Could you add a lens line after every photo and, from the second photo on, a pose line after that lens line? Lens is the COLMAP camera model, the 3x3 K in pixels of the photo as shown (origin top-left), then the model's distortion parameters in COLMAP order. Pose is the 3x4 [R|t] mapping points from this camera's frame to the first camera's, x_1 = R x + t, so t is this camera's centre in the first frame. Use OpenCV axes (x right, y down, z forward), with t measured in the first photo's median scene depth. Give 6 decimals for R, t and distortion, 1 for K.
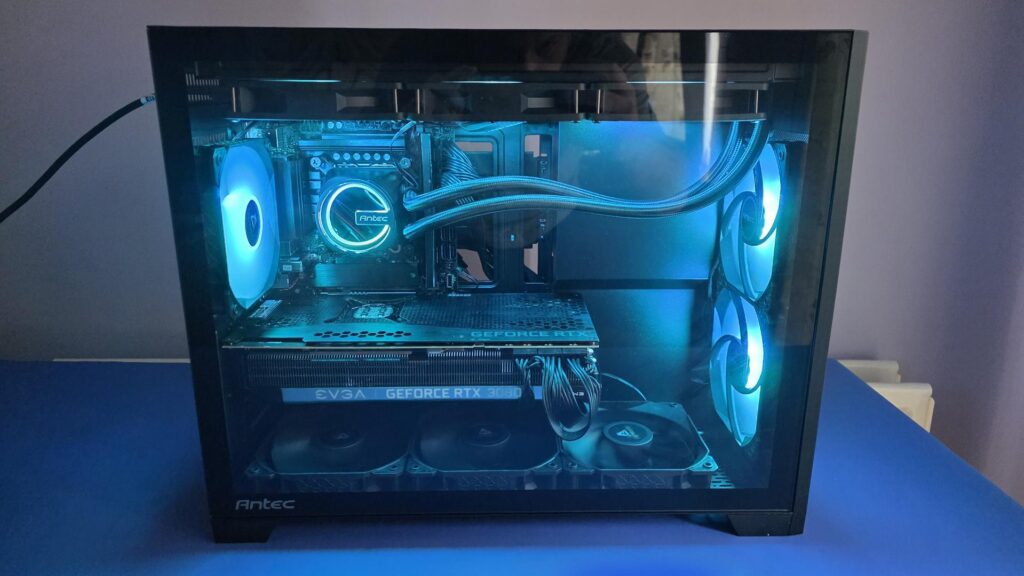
lens RADIAL K [[714.8, 0, 505.0], [0, 714.8, 287.7], [0, 0, 1]] dist [0.007620, -0.020116]
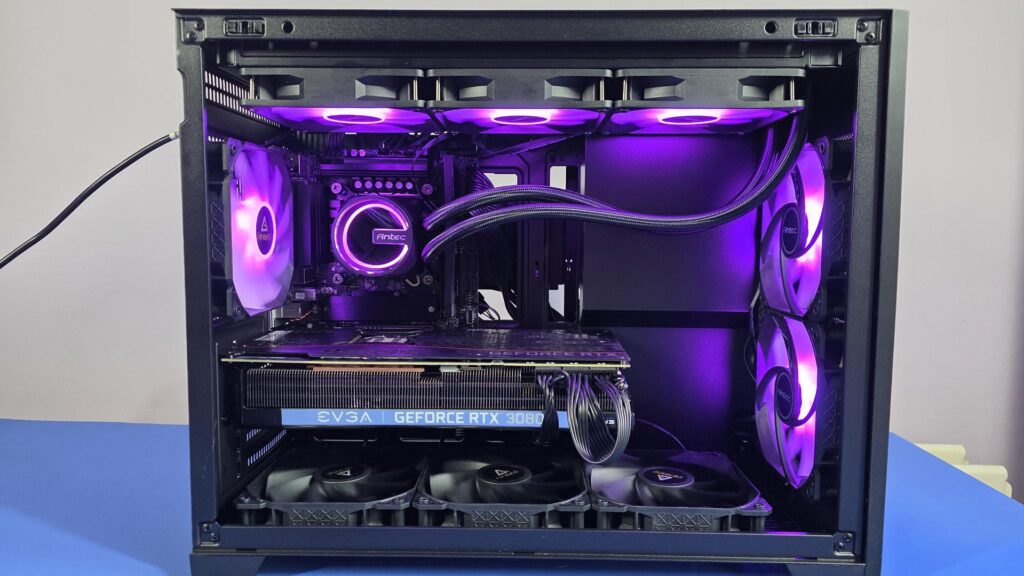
lens RADIAL K [[714.8, 0, 501.7], [0, 714.8, 278.1], [0, 0, 1]] dist [0.007620, -0.020116]
pose [[0.998677, 0.009788, -0.050479, 0.013529], [-0.019352, 0.981083, -0.192619, 0.146636], [0.047639, 0.193341, 0.979974, 0.083494]]
